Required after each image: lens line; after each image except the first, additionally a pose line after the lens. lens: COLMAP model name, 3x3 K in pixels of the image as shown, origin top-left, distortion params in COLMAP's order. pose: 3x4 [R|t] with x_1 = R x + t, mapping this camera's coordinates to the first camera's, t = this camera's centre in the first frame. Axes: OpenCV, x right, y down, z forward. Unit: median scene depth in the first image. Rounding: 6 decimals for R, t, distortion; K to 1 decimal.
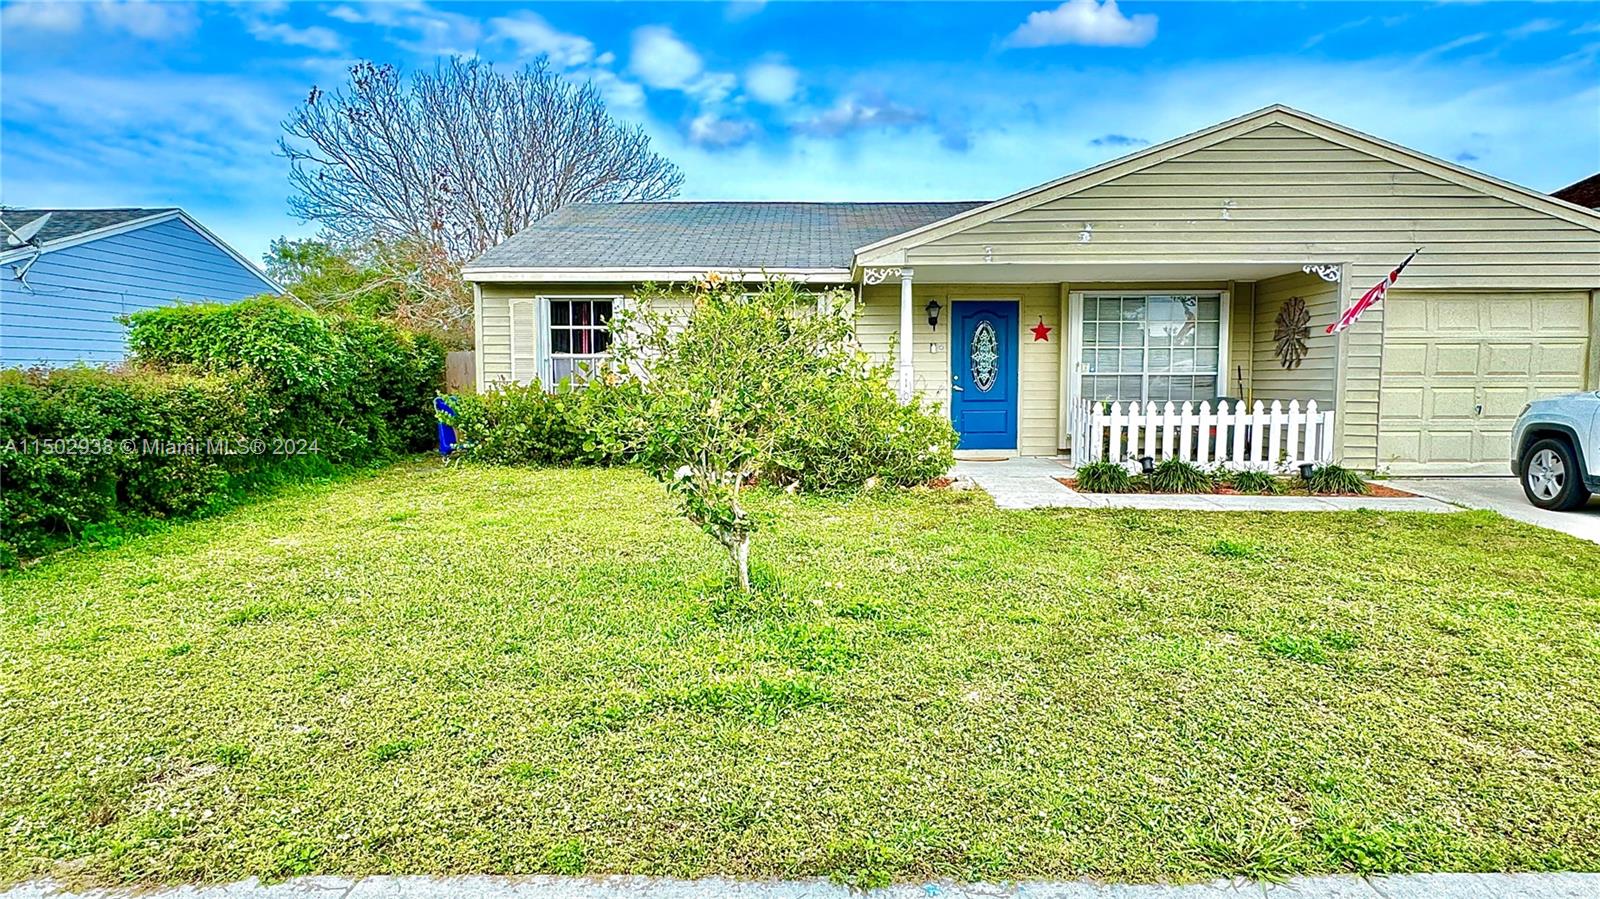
lens RADIAL K [[918.8, 0, 800.0], [0, 918.8, 449.5], [0, 0, 1]] dist [0.004705, 0.000895]
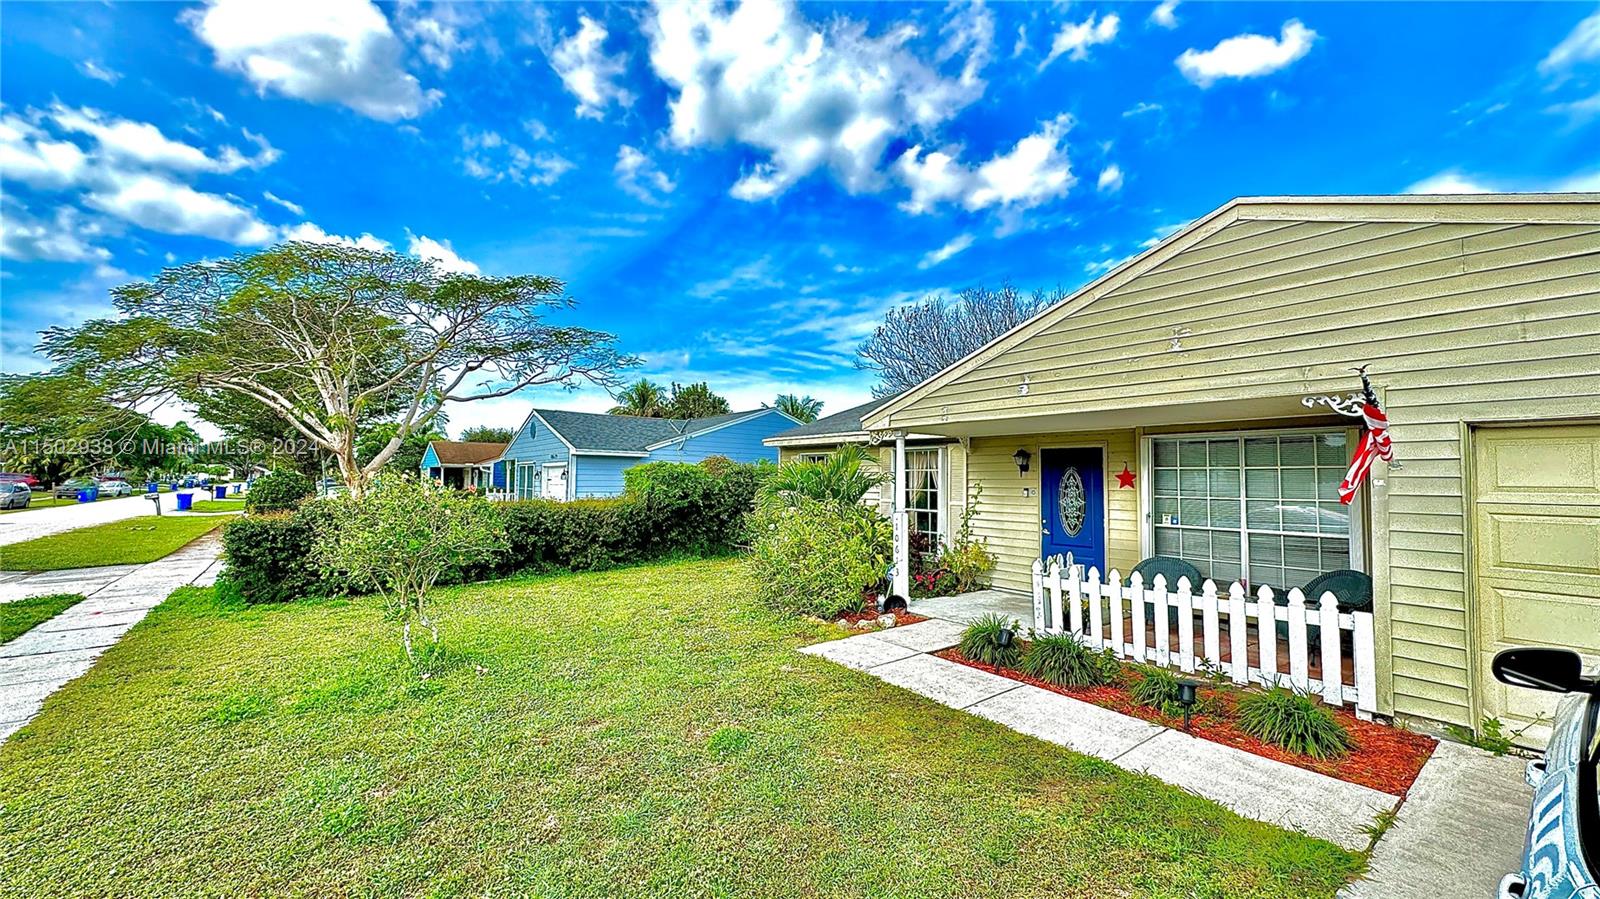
lens RADIAL K [[621.8, 0, 800.0], [0, 621.8, 449.5], [0, 0, 1]] dist [-0.000765, -0.000004]
pose [[0.619525, -0.028441, -0.784462, 0.580177], [-0.079114, 0.991993, -0.098444, -0.070066], [0.780980, 0.123050, 0.612314, 0.348524]]
